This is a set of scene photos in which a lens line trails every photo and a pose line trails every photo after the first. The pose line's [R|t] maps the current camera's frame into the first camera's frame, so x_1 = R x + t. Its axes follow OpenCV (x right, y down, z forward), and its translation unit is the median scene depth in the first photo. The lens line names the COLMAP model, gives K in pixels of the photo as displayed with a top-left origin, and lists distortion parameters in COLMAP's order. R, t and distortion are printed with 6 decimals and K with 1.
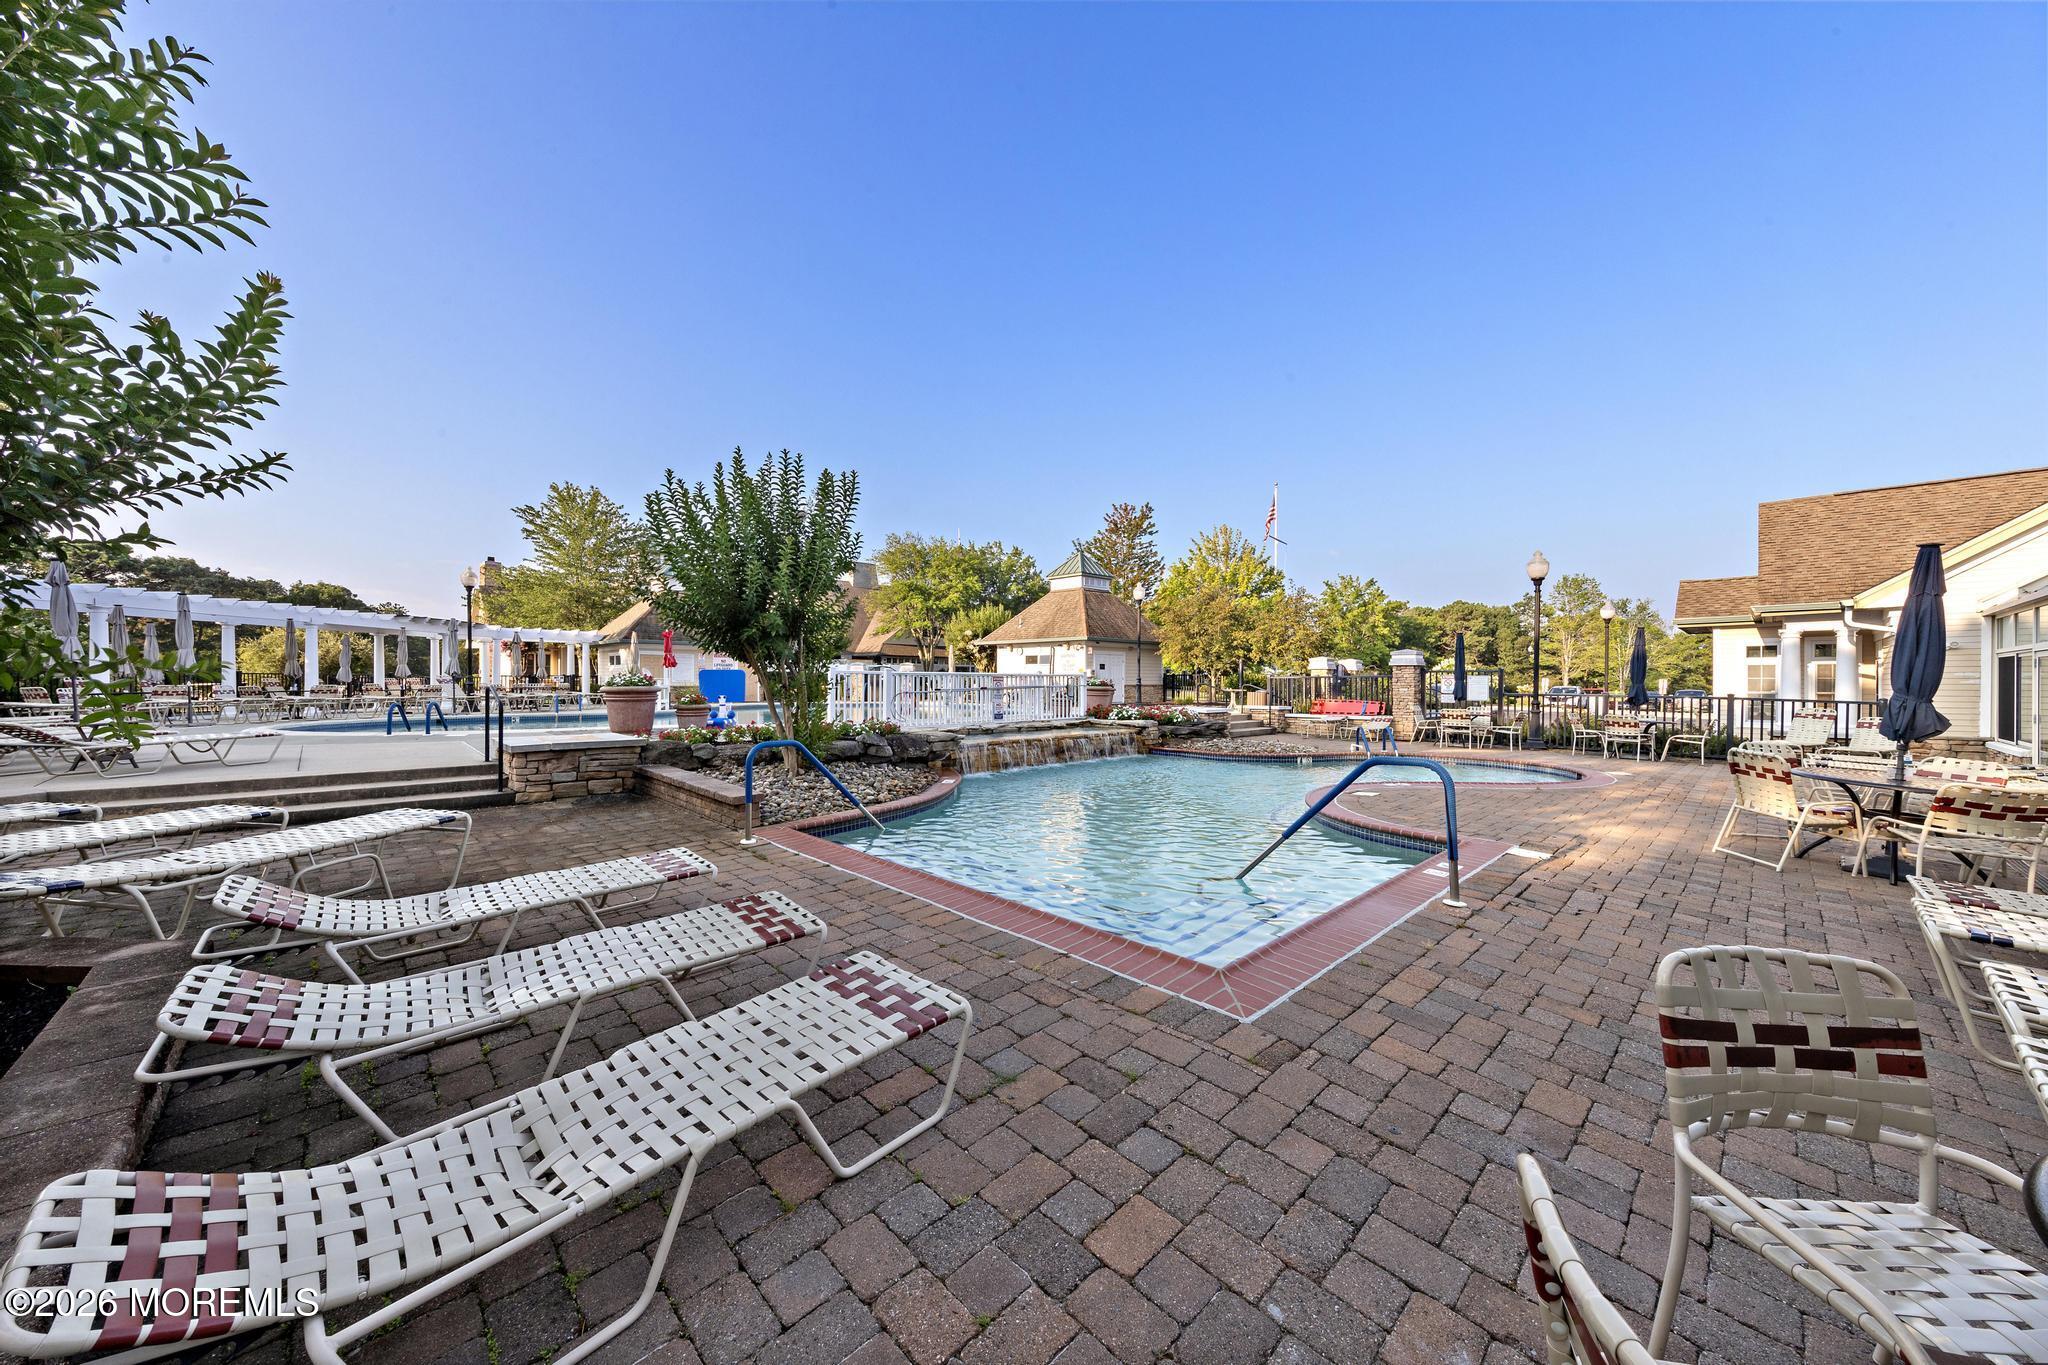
lens RADIAL K [[728.6, 0, 1023.1], [0, 728.6, 686.7], [0, 0, 1]] dist [0.009607, -0.000382]
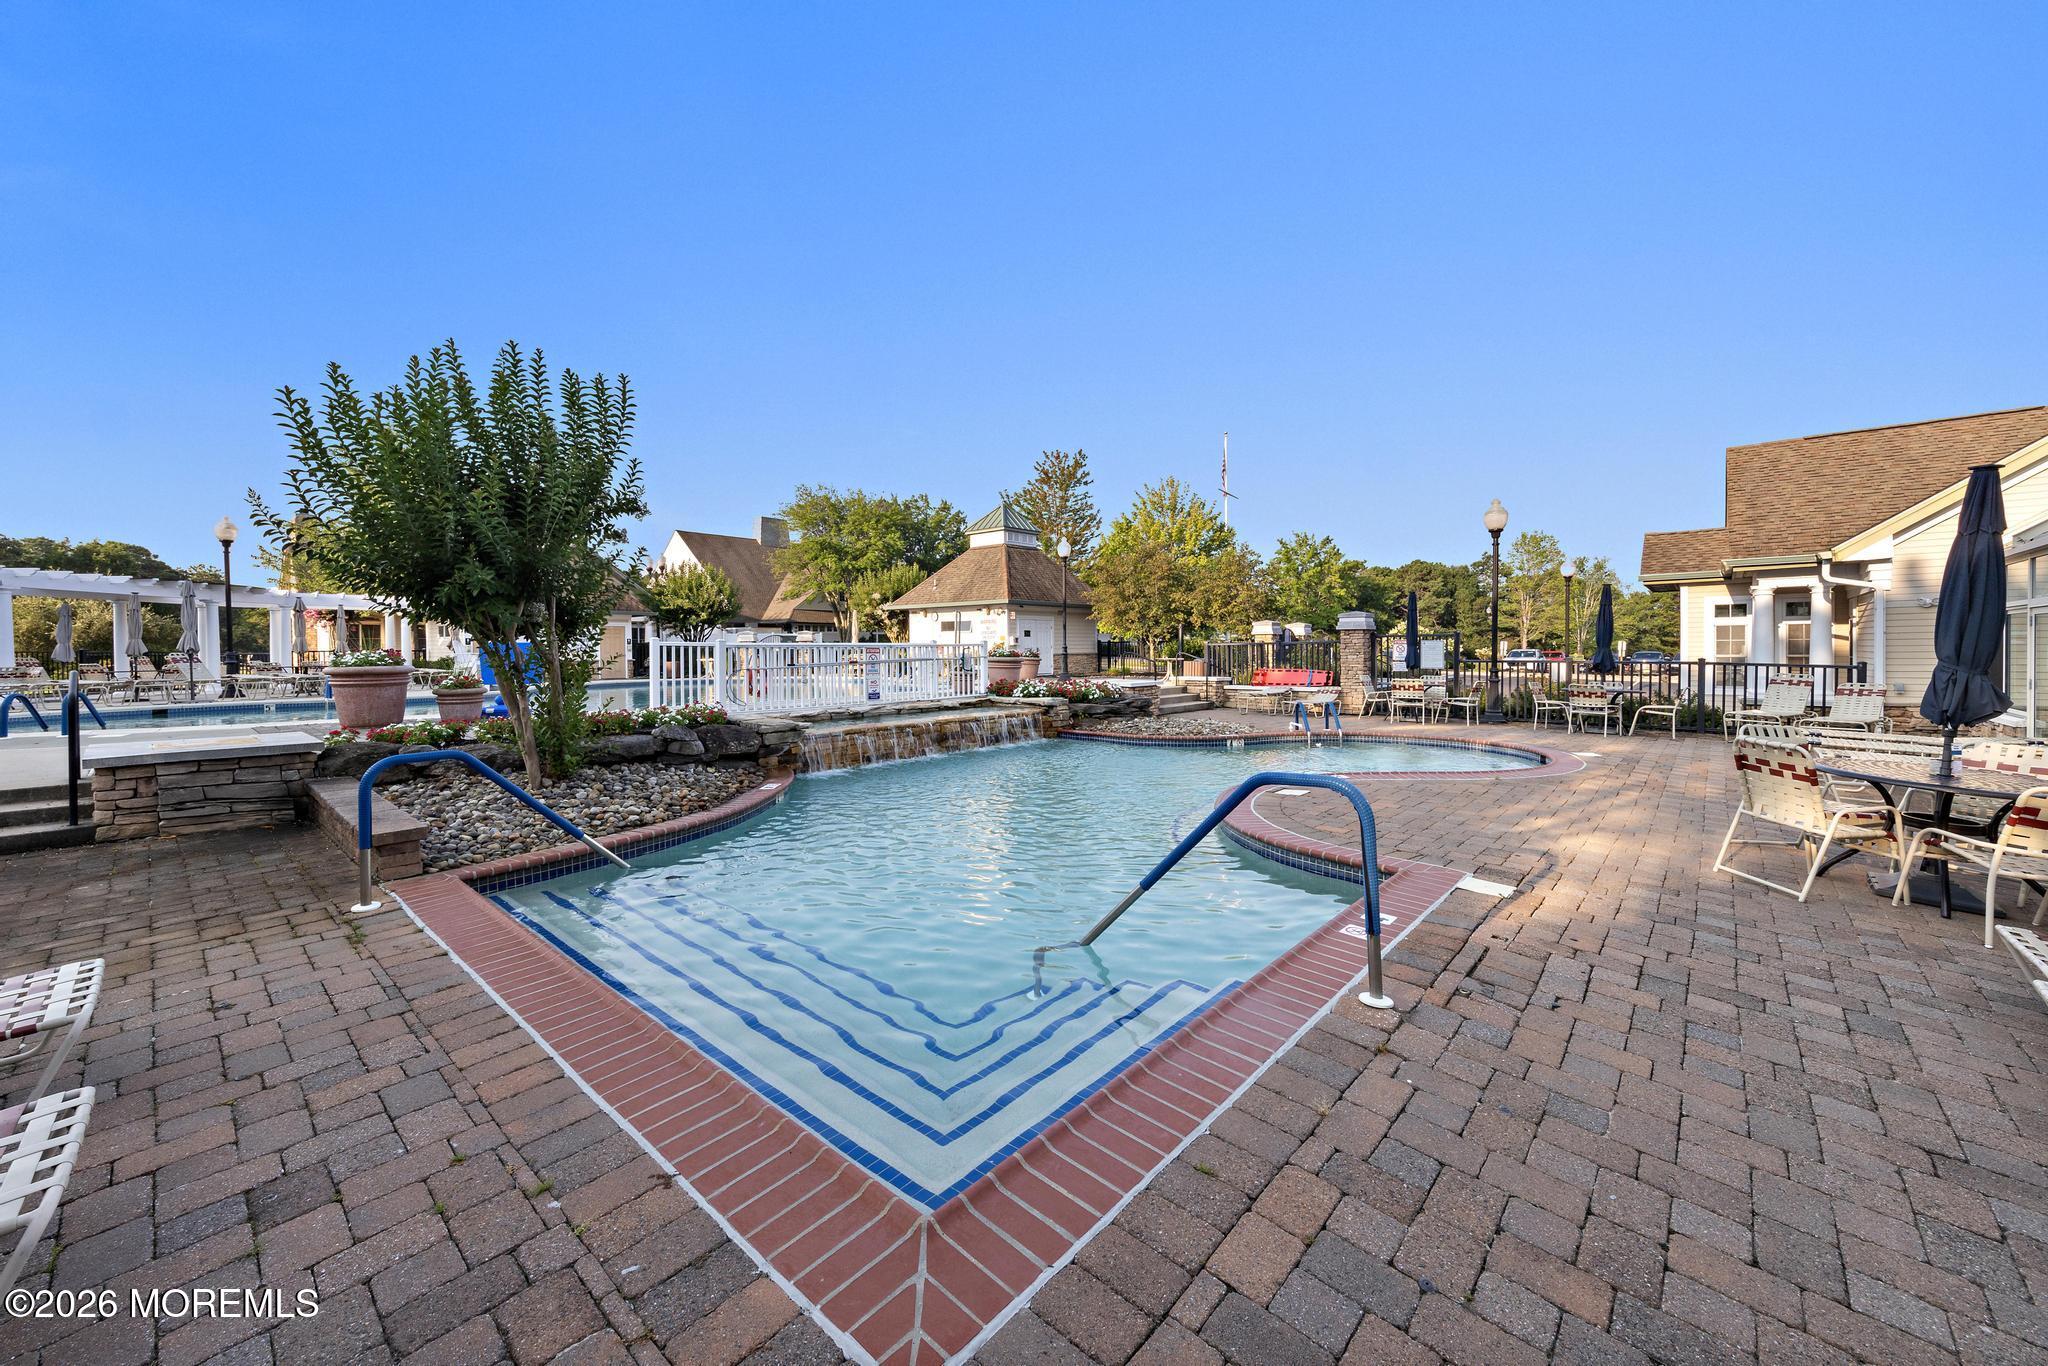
lens RADIAL K [[786.0, 0, 1023.6], [0, 786.0, 669.6], [0, 0, 1]] dist [0.005784, 0.000569]
pose [[0.997315, -0.012903, 0.072090, 0.070881], [0.011548, 0.999749, 0.019178, -0.004298], [-0.072320, -0.018294, 0.997214, 0.101446]]
